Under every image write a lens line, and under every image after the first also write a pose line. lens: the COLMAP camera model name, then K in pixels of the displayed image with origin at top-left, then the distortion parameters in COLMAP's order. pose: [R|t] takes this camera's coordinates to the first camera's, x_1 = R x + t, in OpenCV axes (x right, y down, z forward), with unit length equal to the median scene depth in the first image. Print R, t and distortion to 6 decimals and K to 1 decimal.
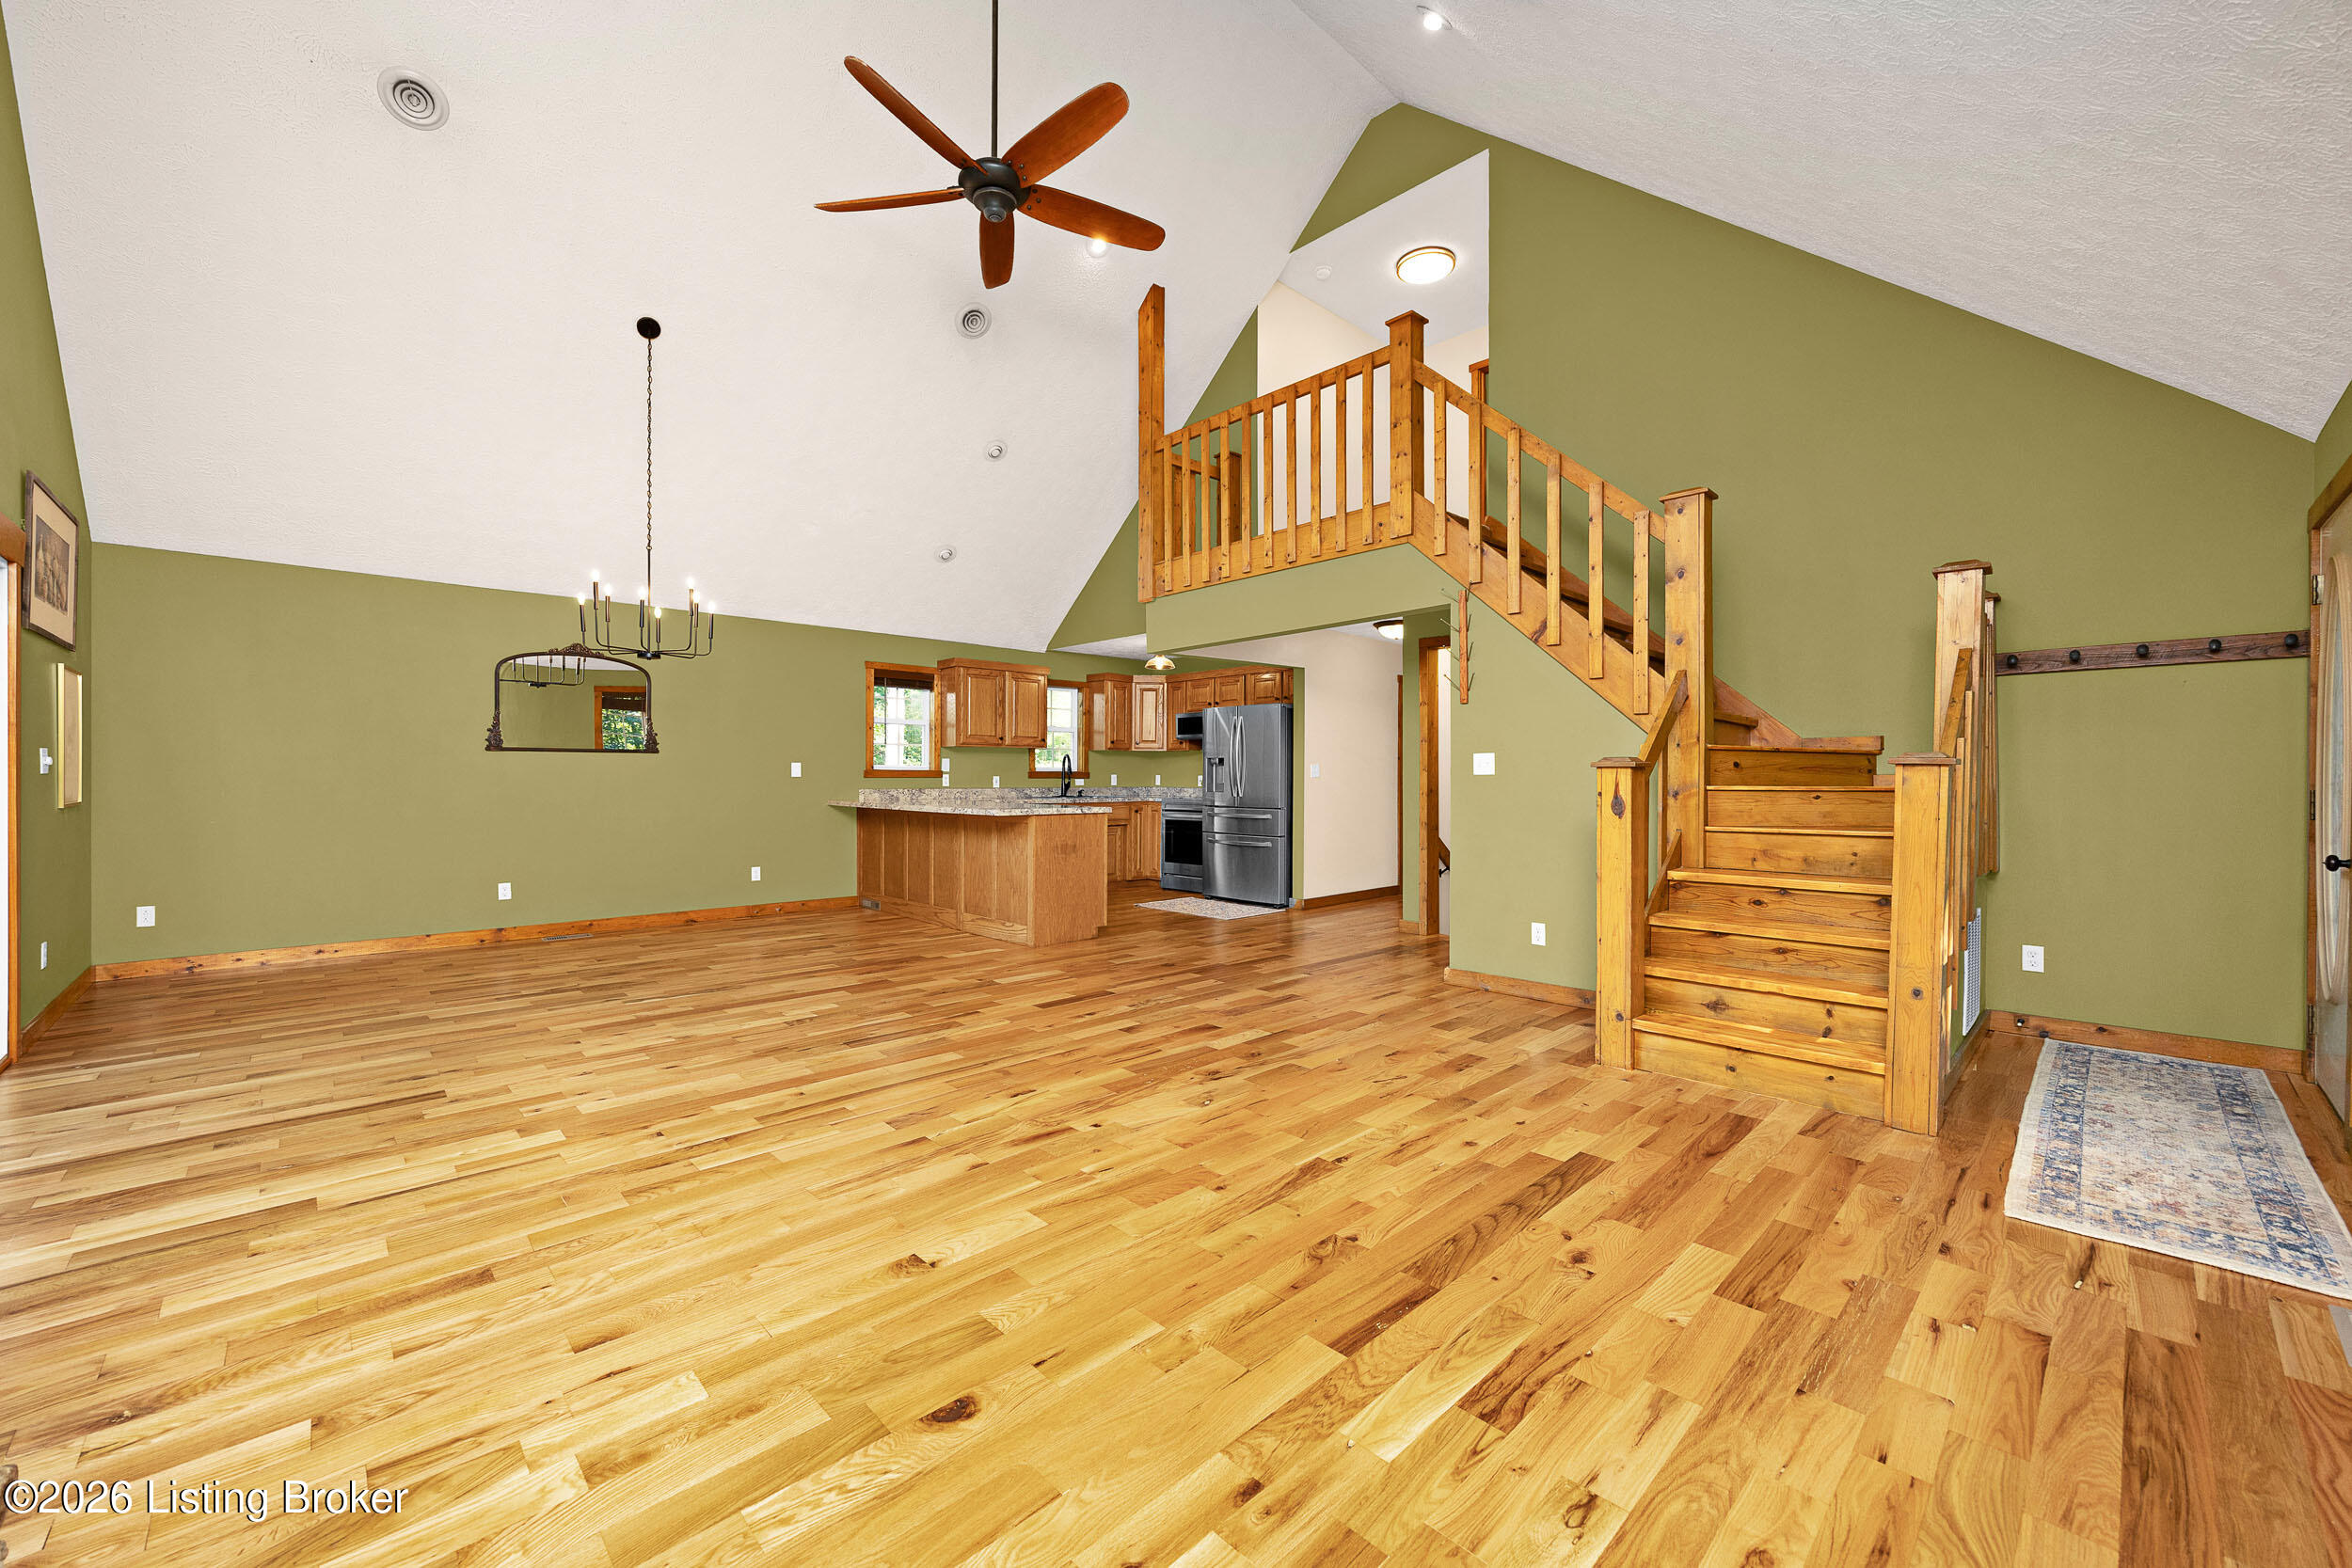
lens RADIAL K [[903.4, 0, 1160.3], [0, 903.4, 780.6], [0, 0, 1]] dist [-0.003058, -0.000259]
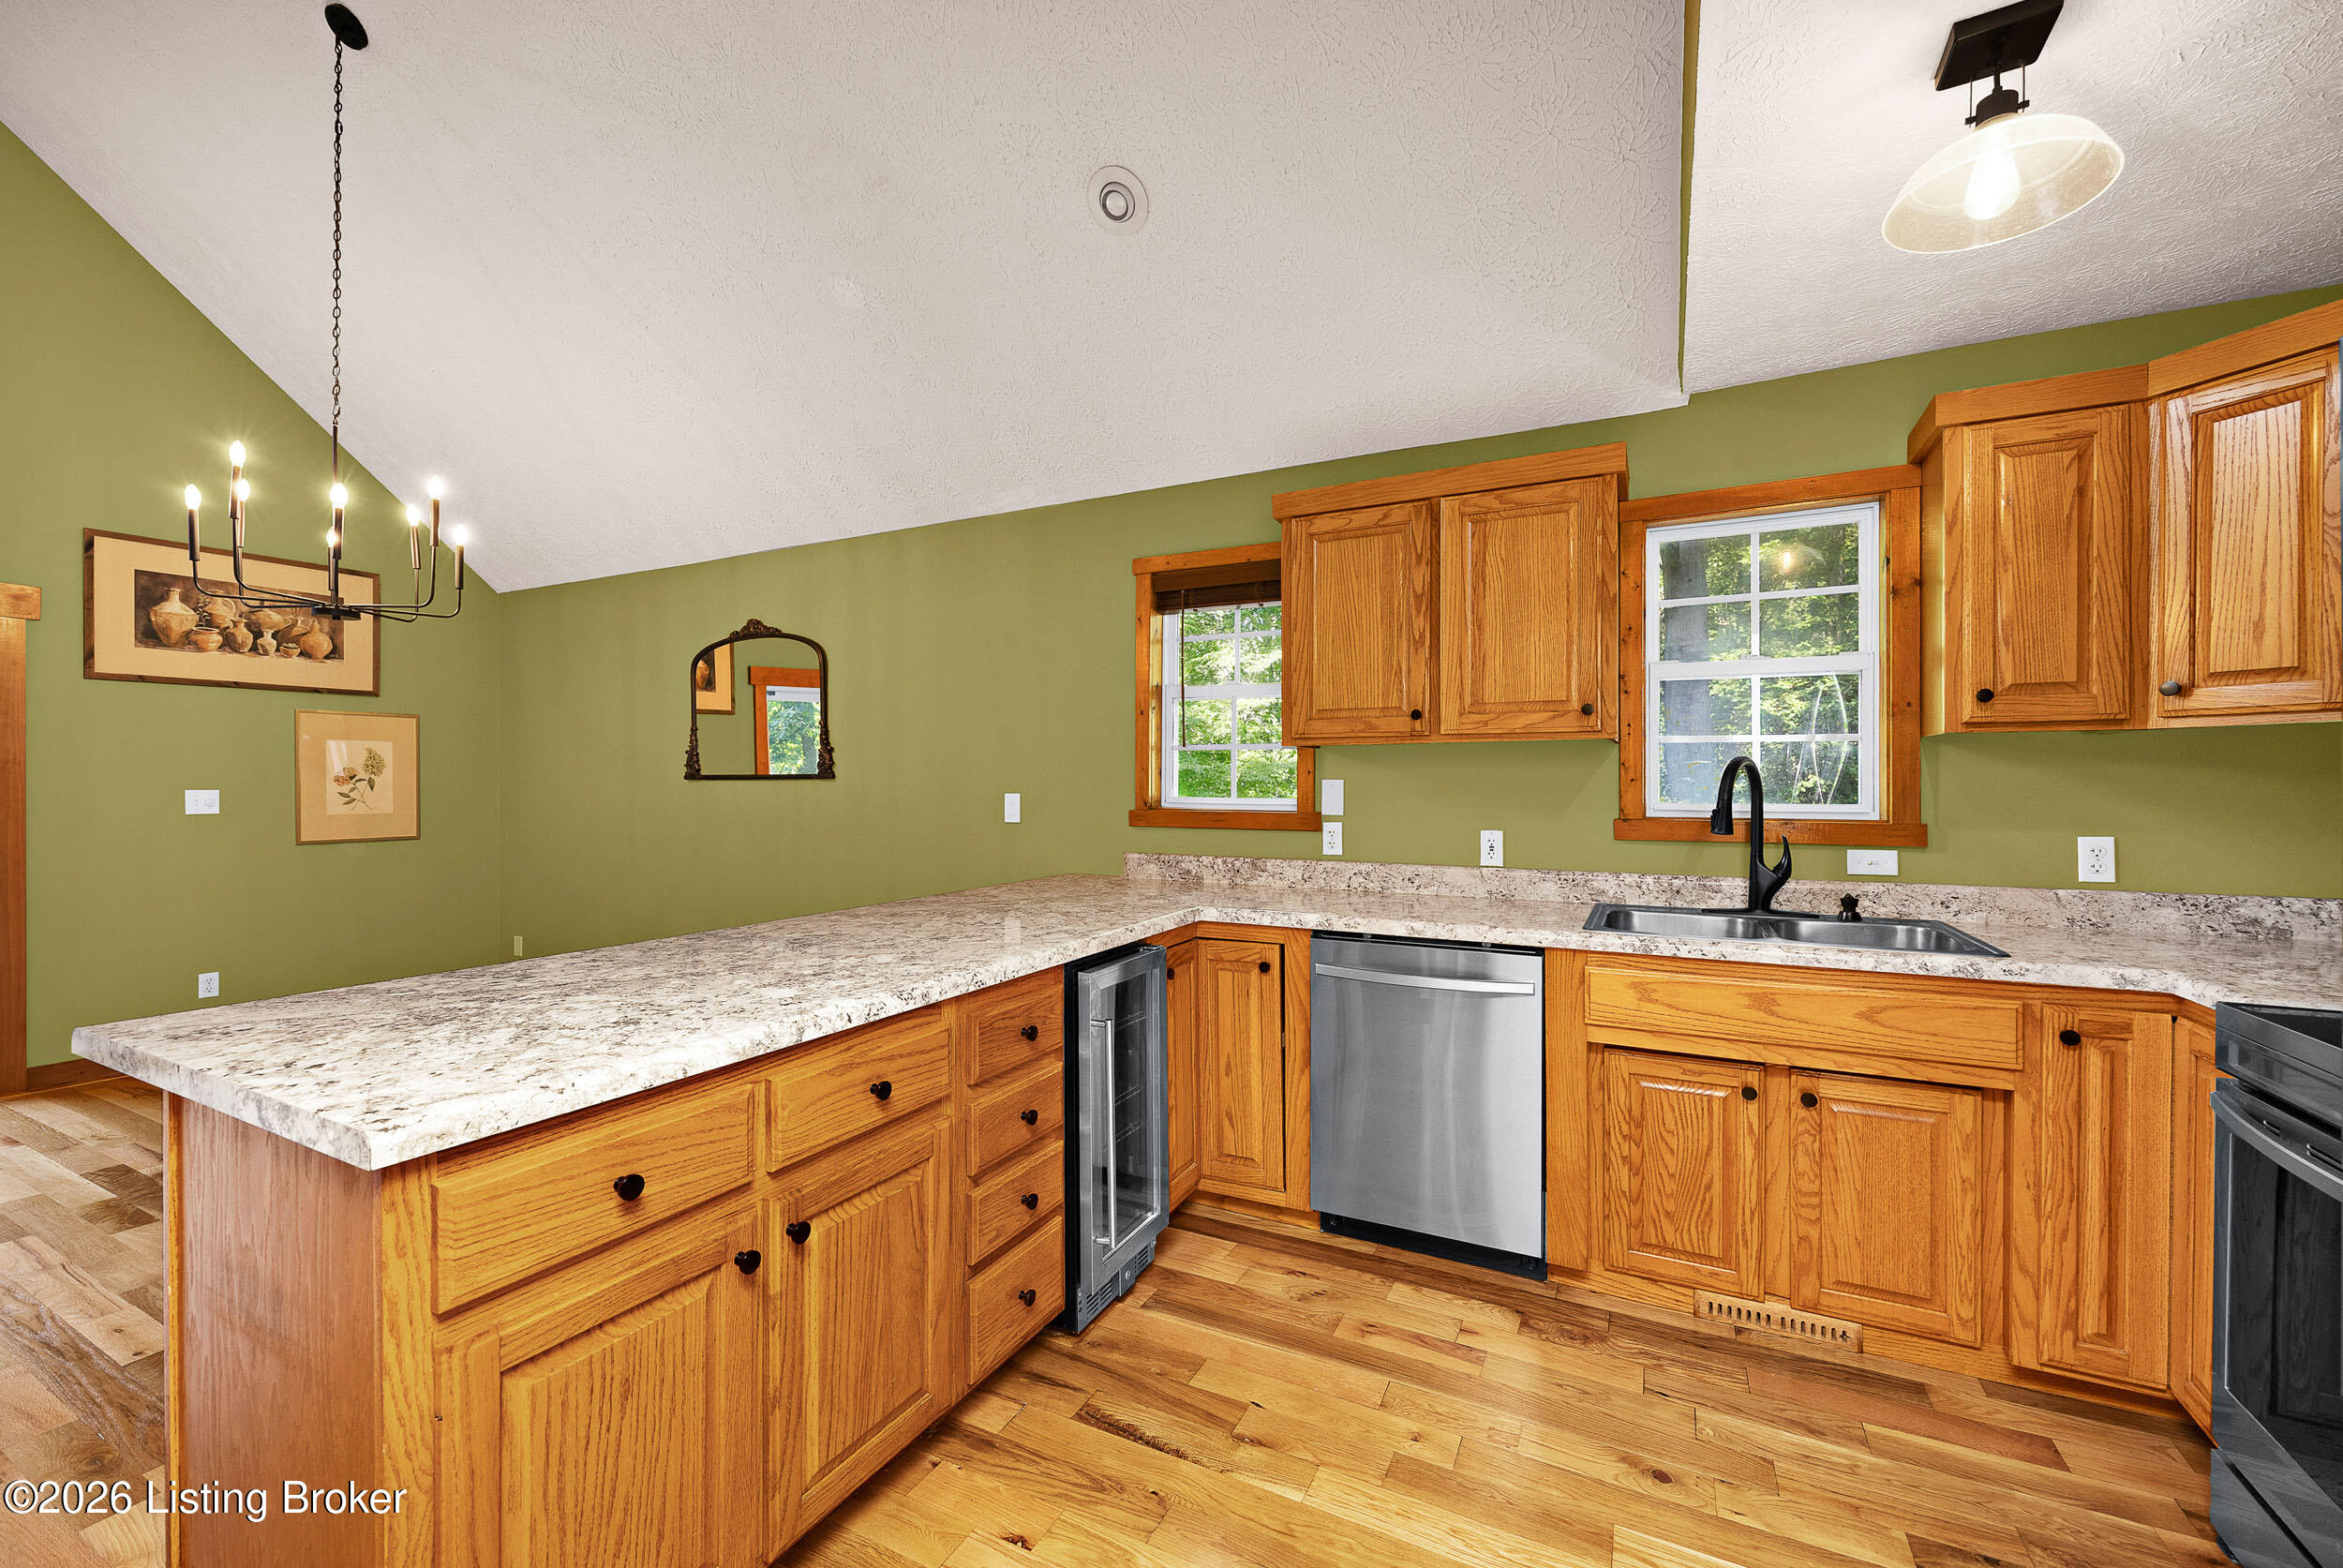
lens RADIAL K [[900.1, 0, 1169.6], [0, 900.1, 785.8], [0, 0, 1]] dist [-0.003058, -0.000259]
pose [[0.377272, 0.002536, -0.926099, 0.111982], [-0.002301, 0.999996, 0.001801, -0.030823], [0.926100, 0.001451, 0.377276, 1.092243]]
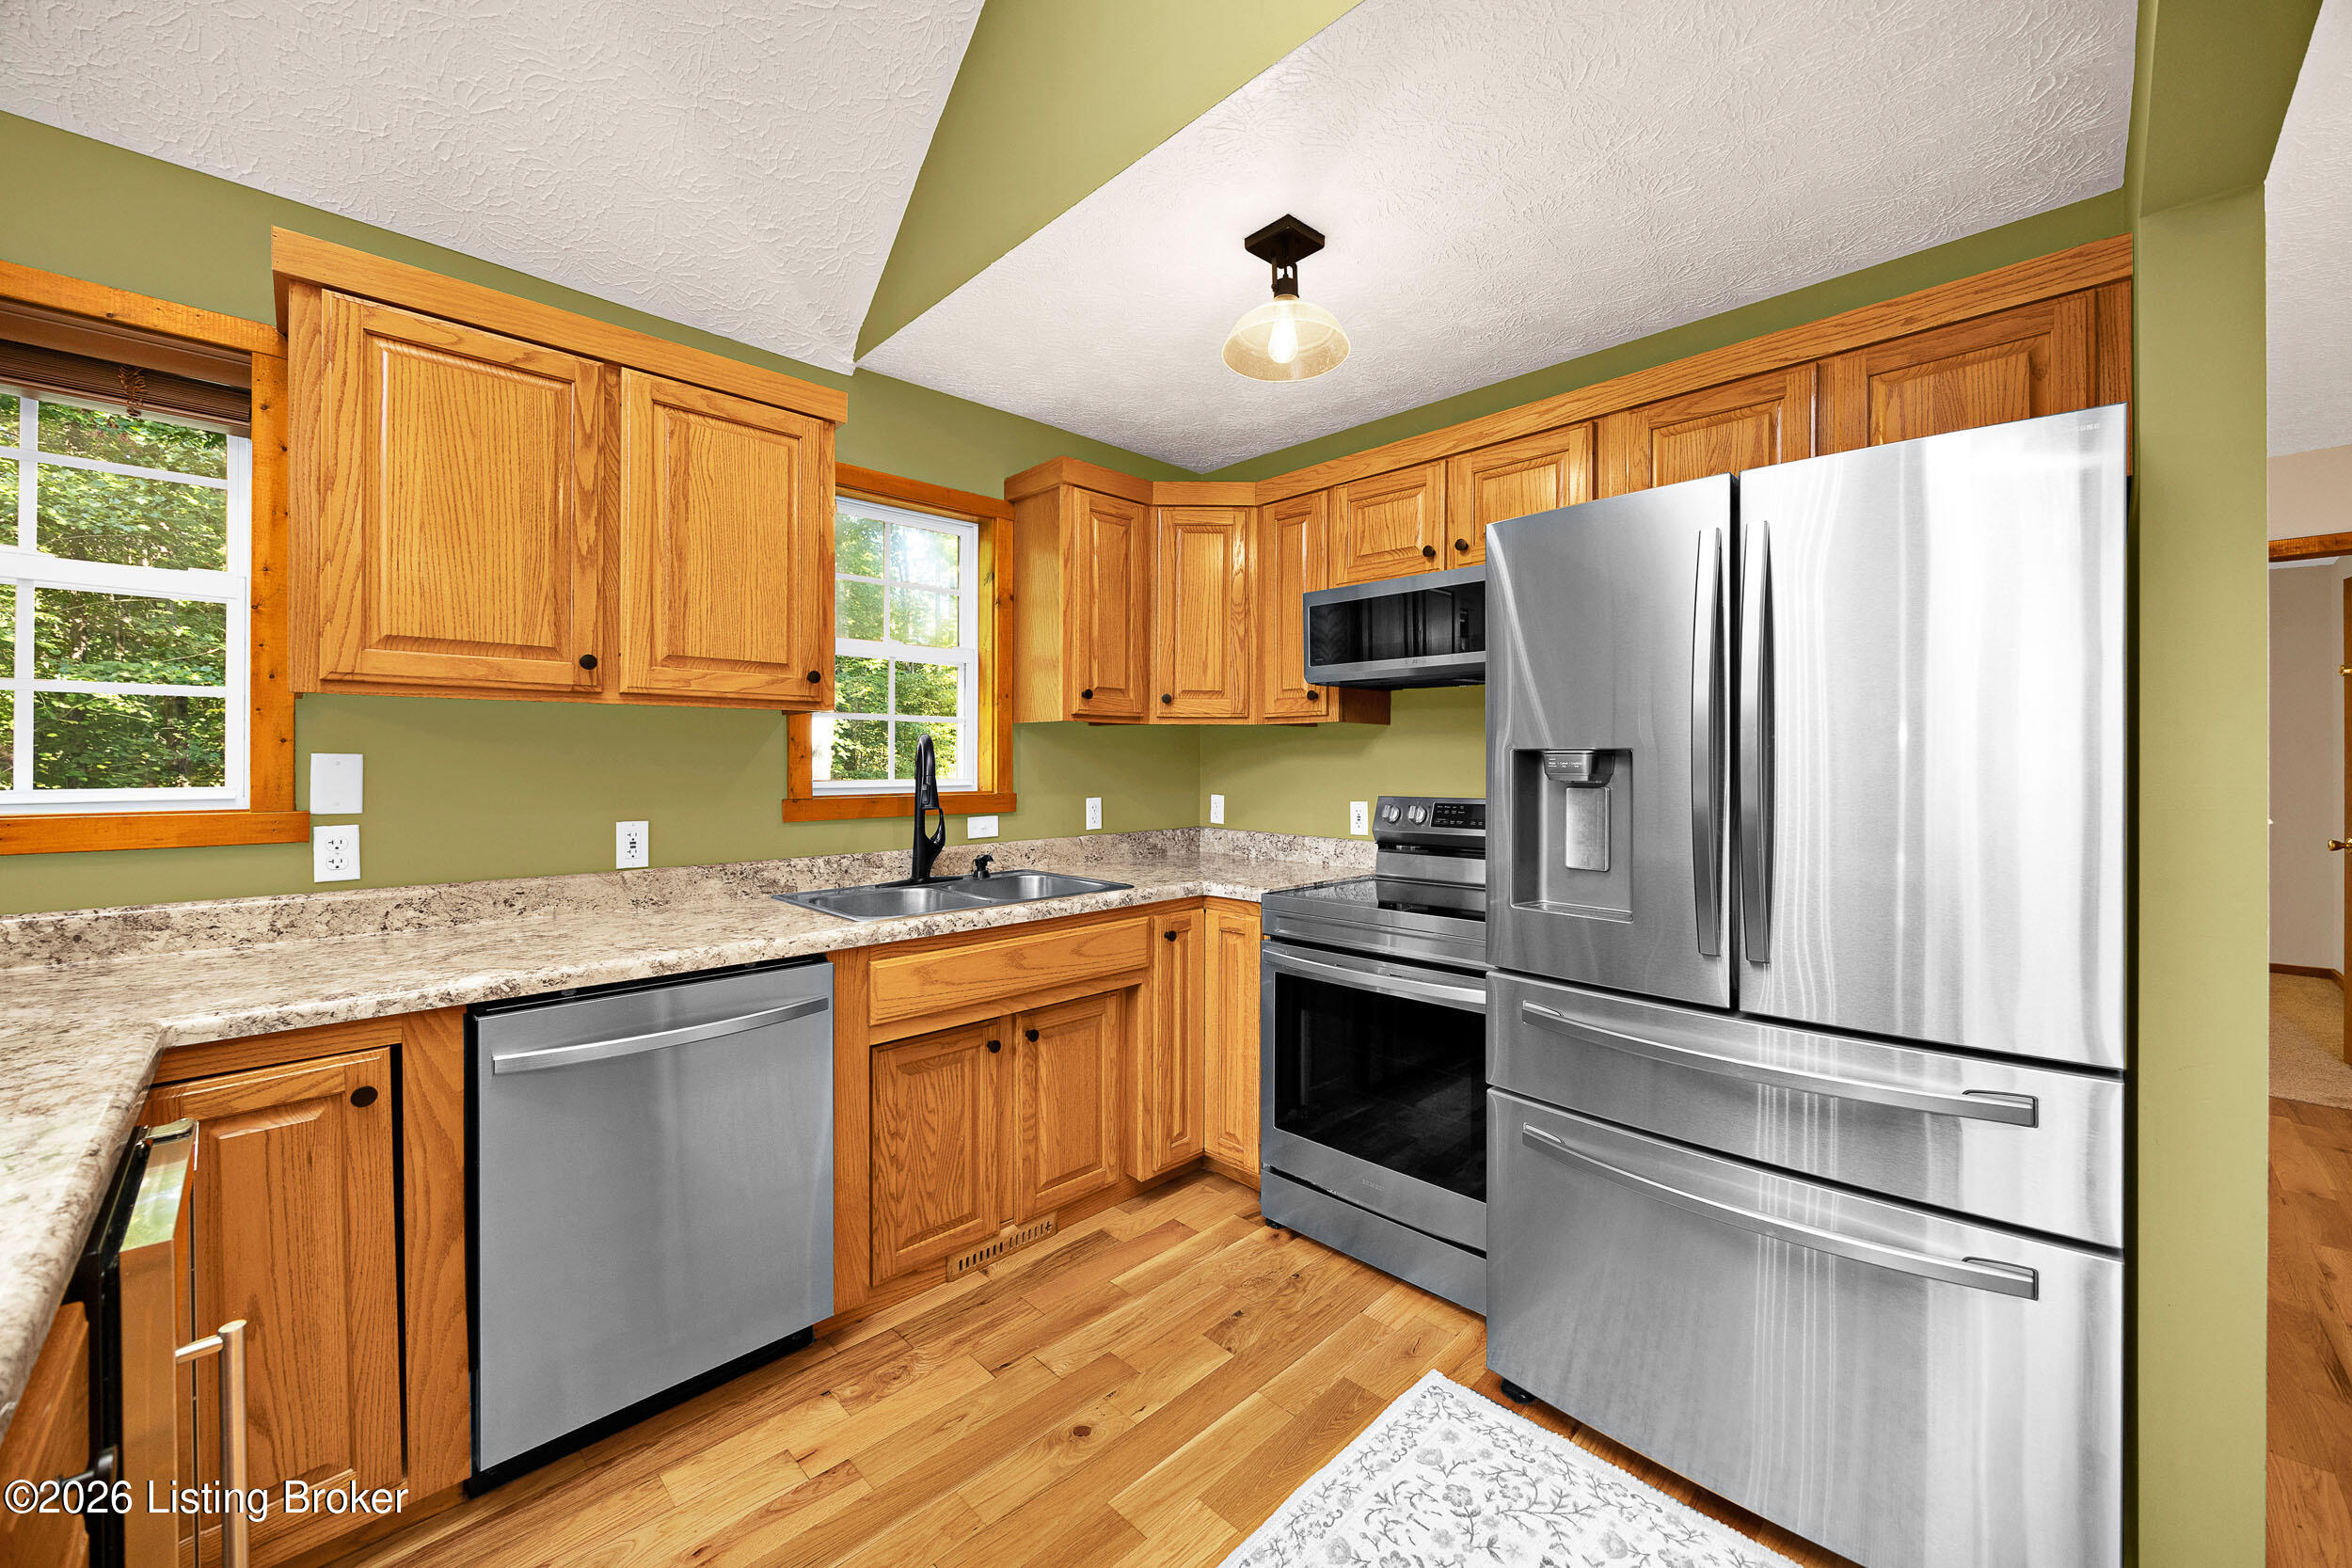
lens RADIAL K [[903.4, 0, 1185.5], [0, 903.4, 761.6], [0, 0, 1]] dist [-0.003058, -0.000259]
pose [[0.998058, -0.001628, 0.062264, -0.059875], [0.001888, 0.999990, -0.004114, -0.029216], [-0.062256, 0.004224, 0.998051, 1.050948]]
